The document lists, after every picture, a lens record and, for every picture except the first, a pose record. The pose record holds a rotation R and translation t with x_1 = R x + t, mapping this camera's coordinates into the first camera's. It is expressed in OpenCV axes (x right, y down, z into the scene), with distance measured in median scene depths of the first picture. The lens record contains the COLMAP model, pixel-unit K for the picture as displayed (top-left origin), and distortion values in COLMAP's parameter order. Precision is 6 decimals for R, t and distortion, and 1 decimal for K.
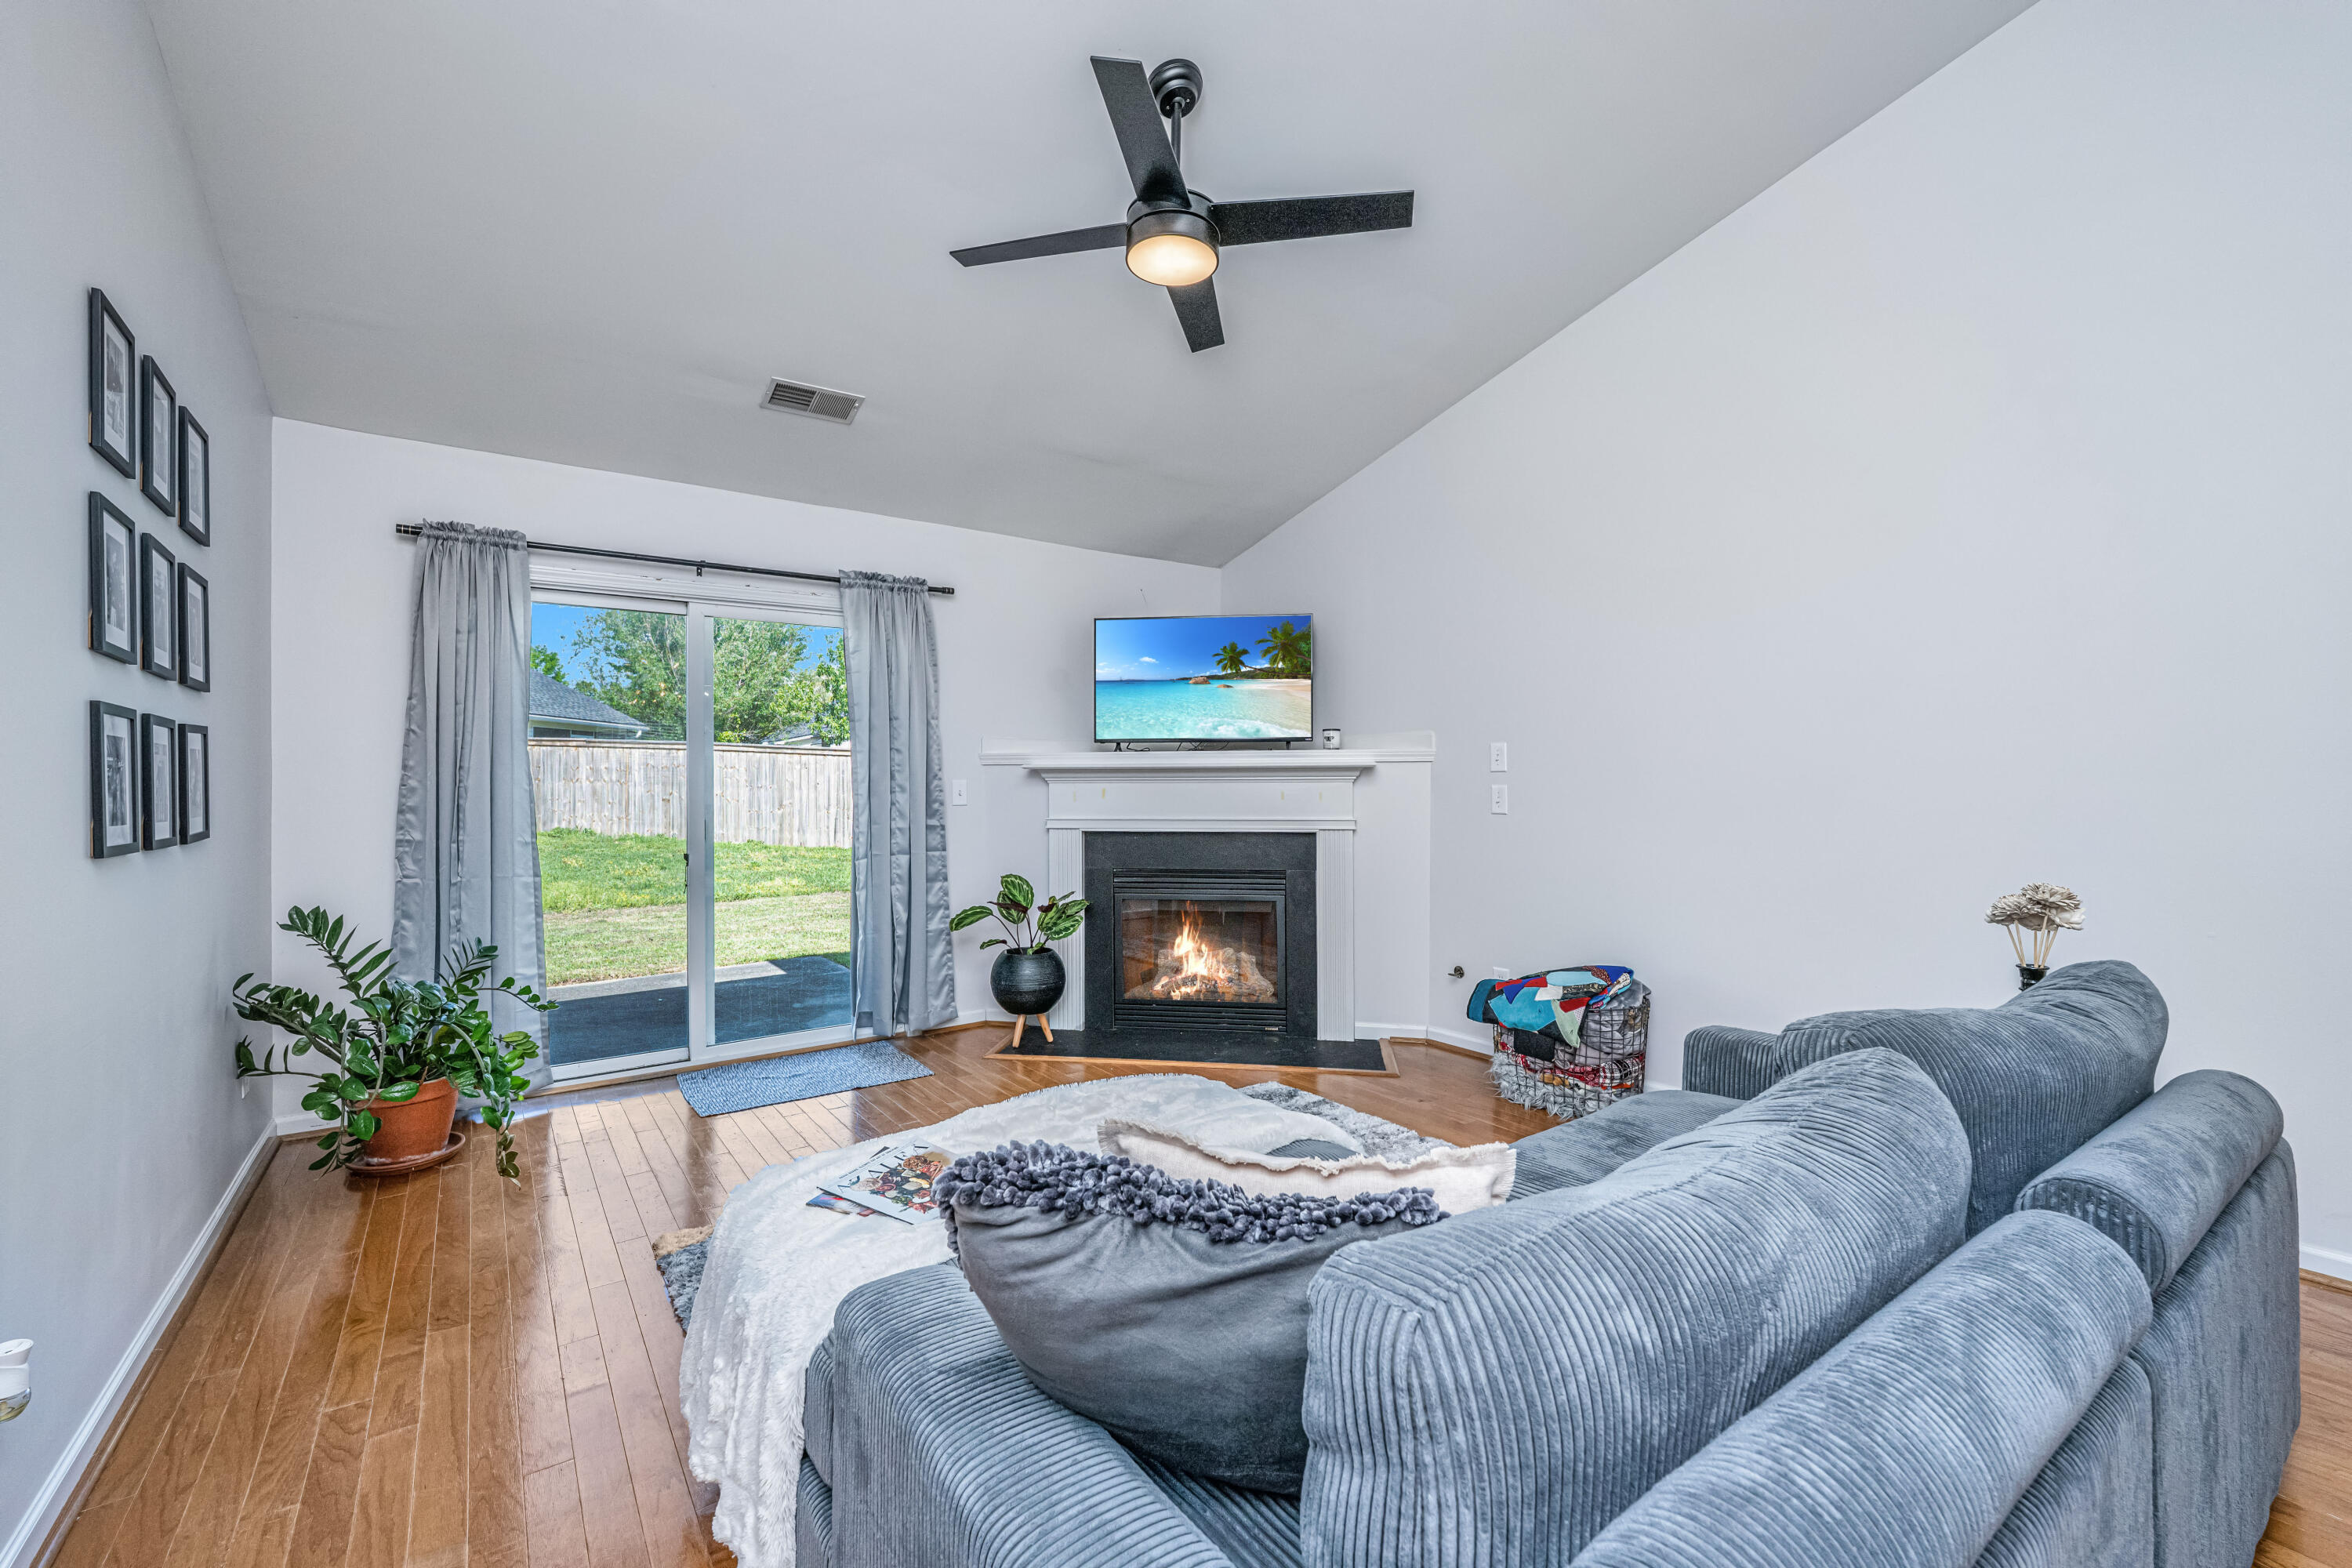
lens RADIAL K [[956.1, 0, 1146.5], [0, 956.1, 768.9], [0, 0, 1]] dist [-0.000357, 0.000367]
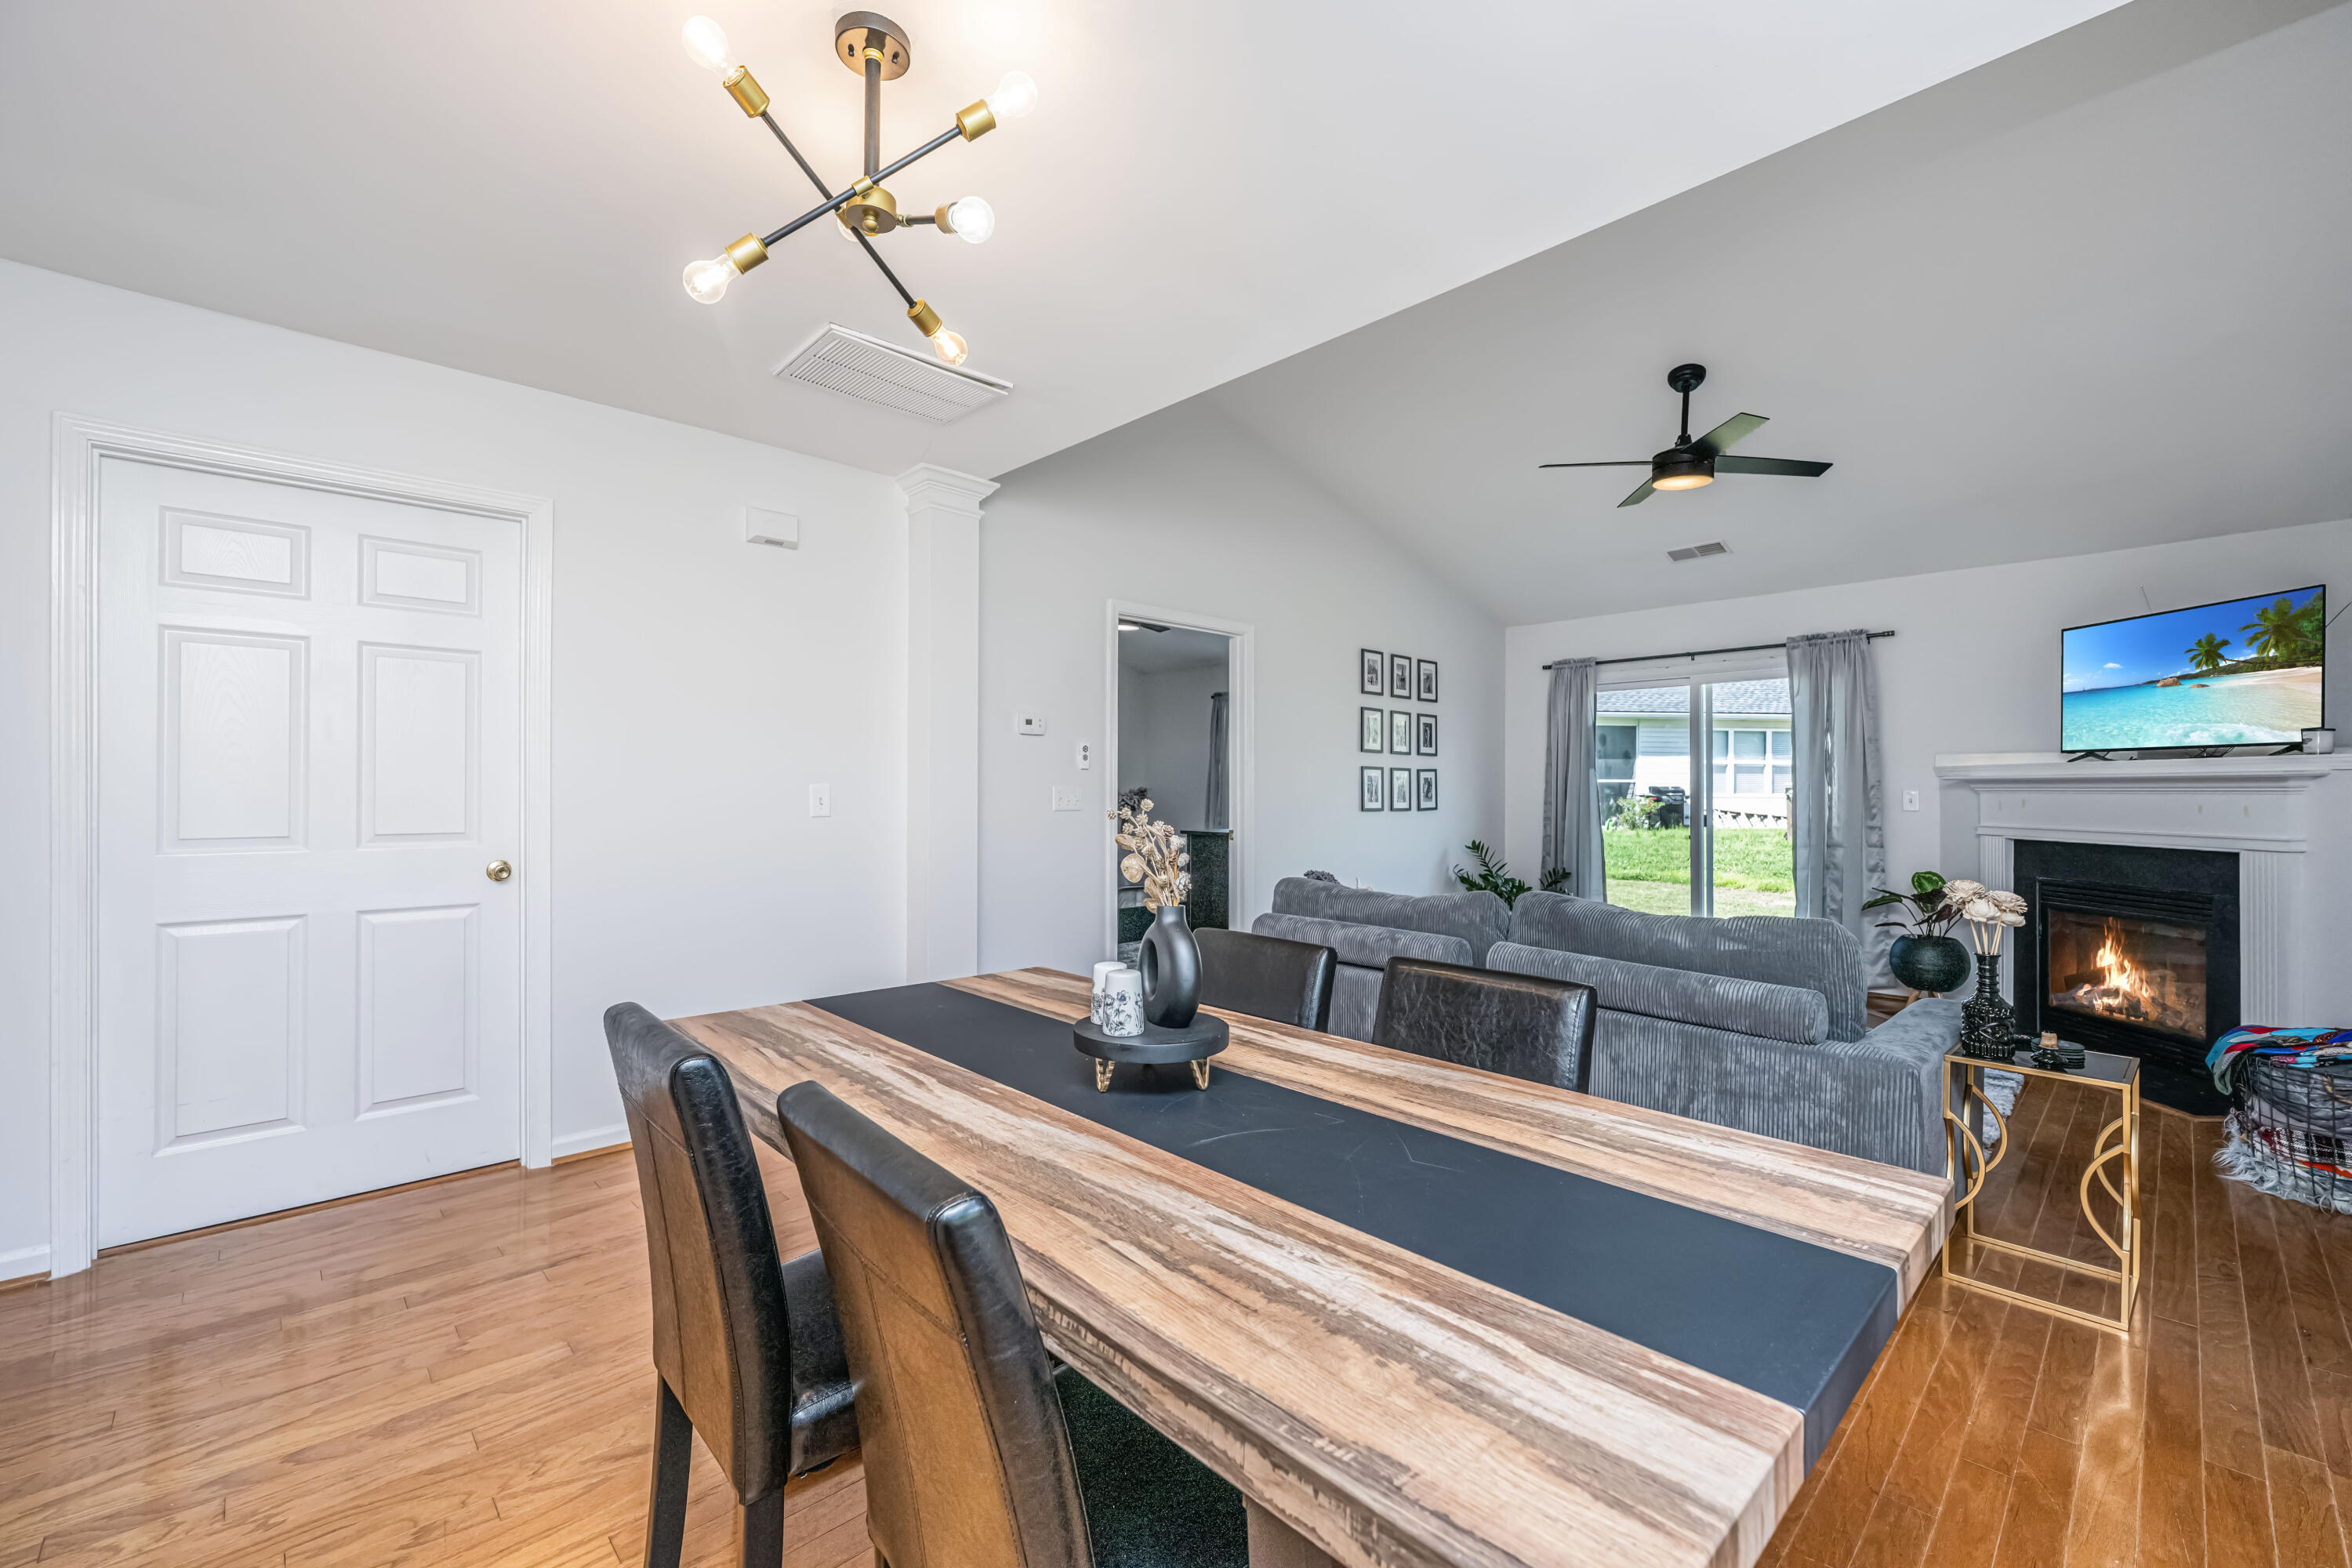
lens RADIAL K [[956.1, 0, 1204.4], [0, 956.1, 791.5], [0, 0, 1]] dist [-0.000357, 0.000367]
pose [[0.154032, 0.006156, -0.988047, 0.857591], [0.009810, 0.999922, 0.007759, -0.004634], [0.988017, -0.010888, 0.153959, -0.045372]]
